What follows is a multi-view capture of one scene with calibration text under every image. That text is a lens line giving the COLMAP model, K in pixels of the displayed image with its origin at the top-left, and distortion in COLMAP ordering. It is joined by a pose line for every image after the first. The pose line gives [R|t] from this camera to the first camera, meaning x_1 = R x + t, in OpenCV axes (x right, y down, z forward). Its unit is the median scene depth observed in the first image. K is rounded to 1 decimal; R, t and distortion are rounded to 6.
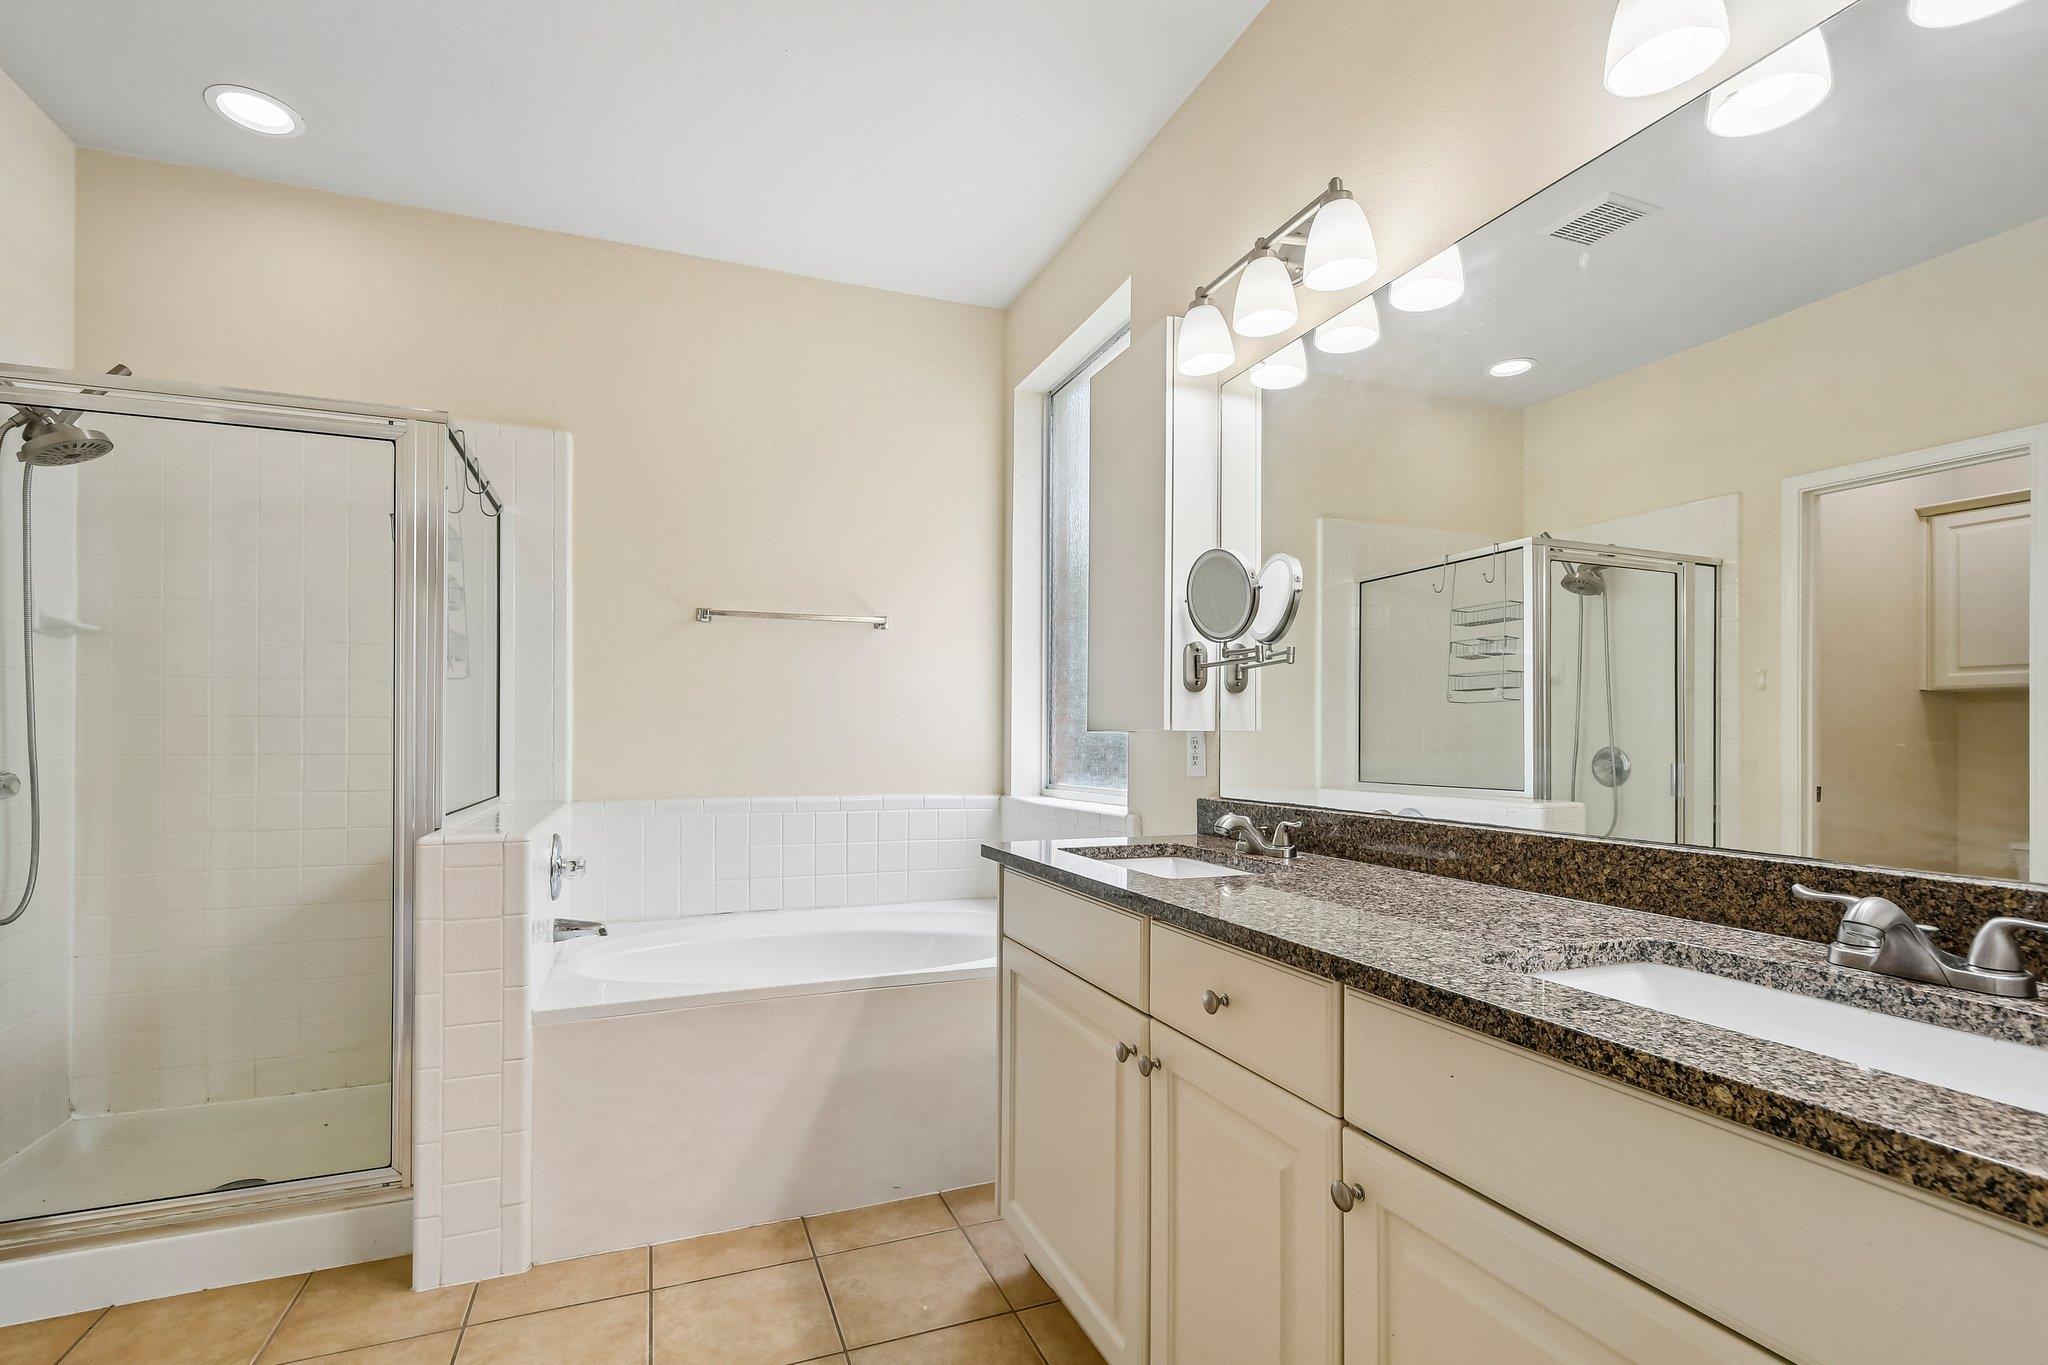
lens RADIAL K [[897.1, 0, 995.3], [0, 897.1, 751.2], [0, 0, 1]] dist [-0.002931, -0.000378]
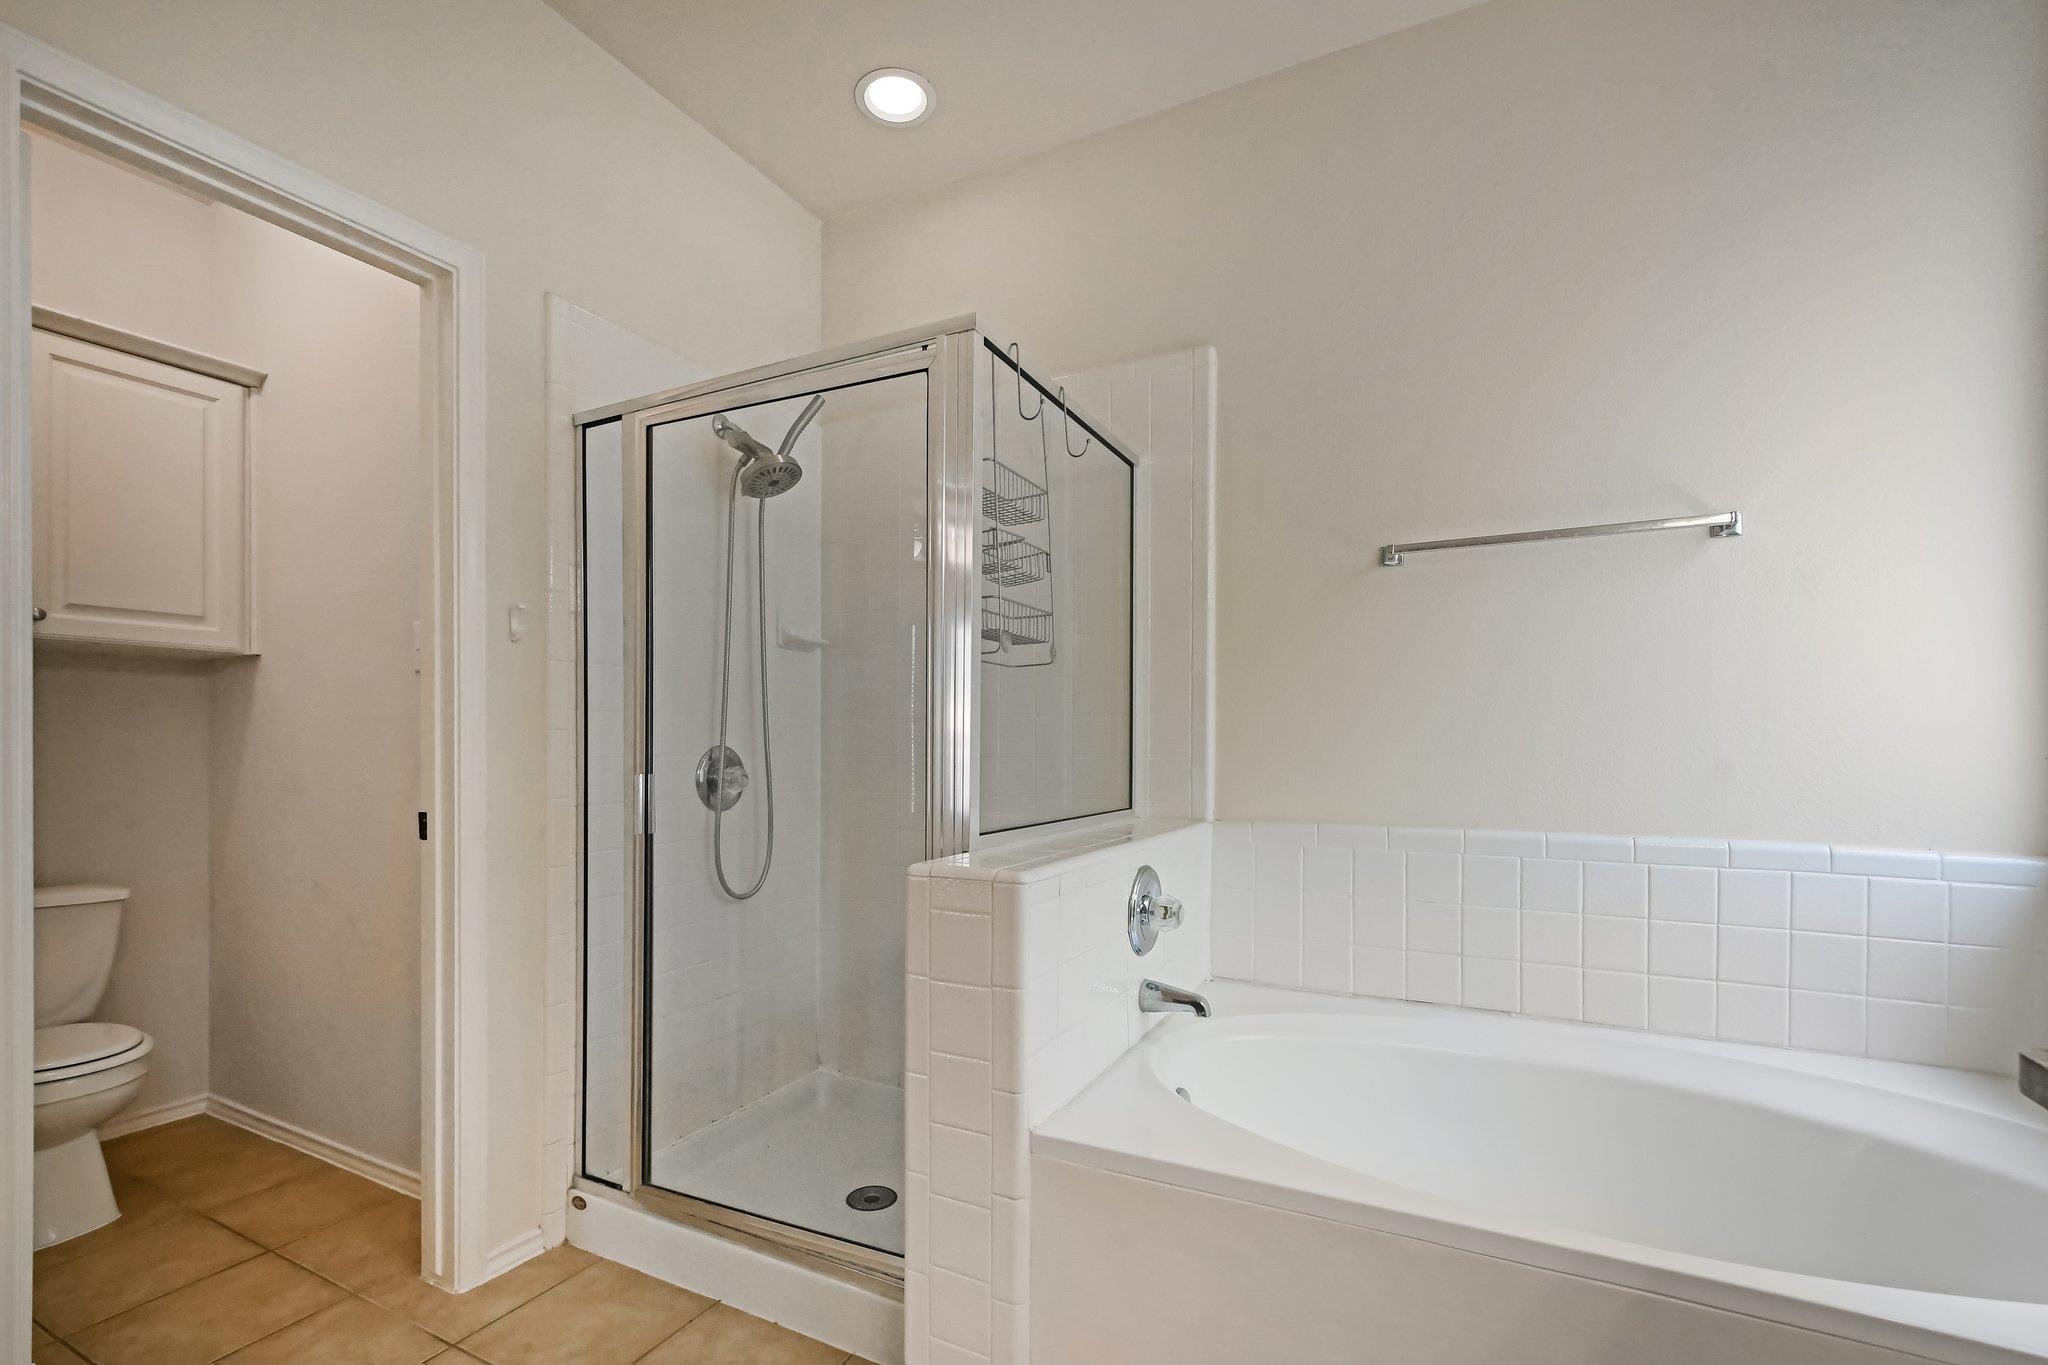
lens RADIAL K [[897.1, 0, 995.3], [0, 897.1, 751.2], [0, 0, 1]] dist [-0.002931, -0.000378]
pose [[0.661105, 0.001942, -0.750291, -0.013545], [-0.008863, 0.999947, -0.005221, 0.002382], [0.750241, 0.010101, 0.661087, 0.344856]]
